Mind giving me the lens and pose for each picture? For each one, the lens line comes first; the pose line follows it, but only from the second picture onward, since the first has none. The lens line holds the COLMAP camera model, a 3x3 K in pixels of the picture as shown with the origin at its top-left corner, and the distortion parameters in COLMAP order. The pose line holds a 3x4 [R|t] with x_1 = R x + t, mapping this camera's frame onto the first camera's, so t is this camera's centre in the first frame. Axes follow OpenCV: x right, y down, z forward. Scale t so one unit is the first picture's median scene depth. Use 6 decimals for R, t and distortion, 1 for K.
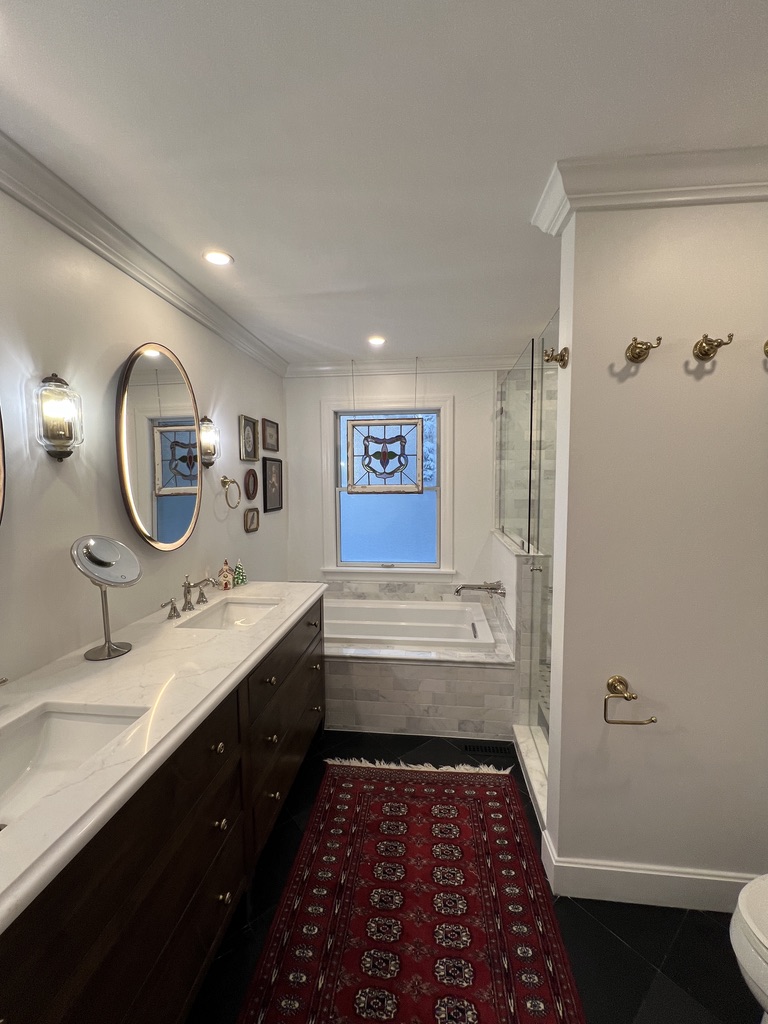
lens RADIAL K [[414.5, 0, 388.4], [0, 414.5, 508.1], [0, 0, 1]] dist [-0.003985, 0.000109]
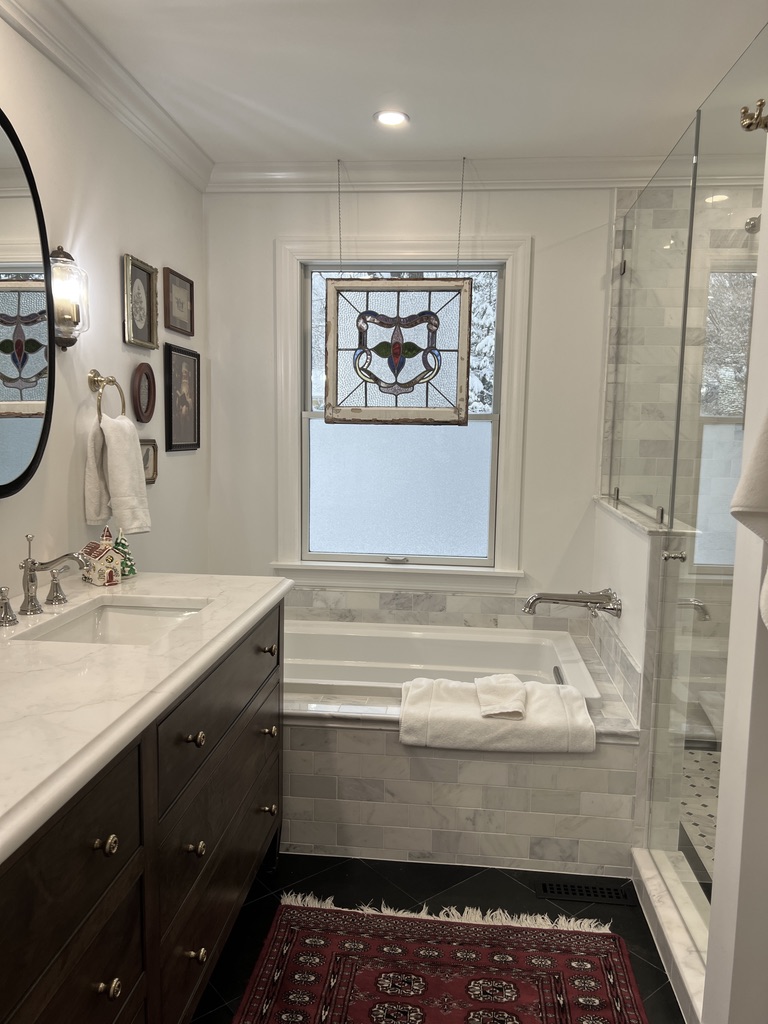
lens RADIAL K [[774.2, 0, 387.8], [0, 774.2, 521.5], [0, 0, 1]] dist [0.060157, -0.061170]
pose [[0.999621, 0.022593, 0.015738, -0.041085], [-0.023294, 0.998674, 0.045908, 0.059854], [-0.014680, -0.046257, 0.998822, 0.009435]]
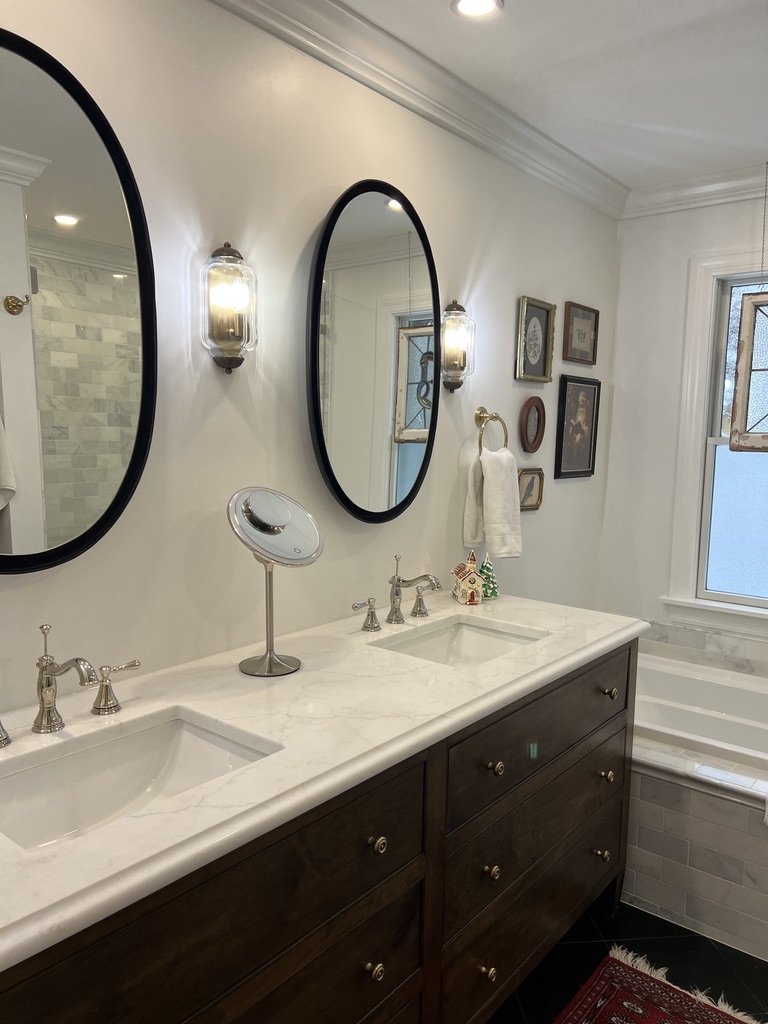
lens RADIAL K [[774.2, 0, 393.4], [0, 774.2, 518.0], [0, 0, 1]] dist [0.060157, -0.061170]
pose [[0.838157, 0.086957, -0.538453, 0.093125], [-0.064596, 0.996087, 0.060313, 0.019122], [0.541591, -0.015770, 0.840494, 0.032888]]
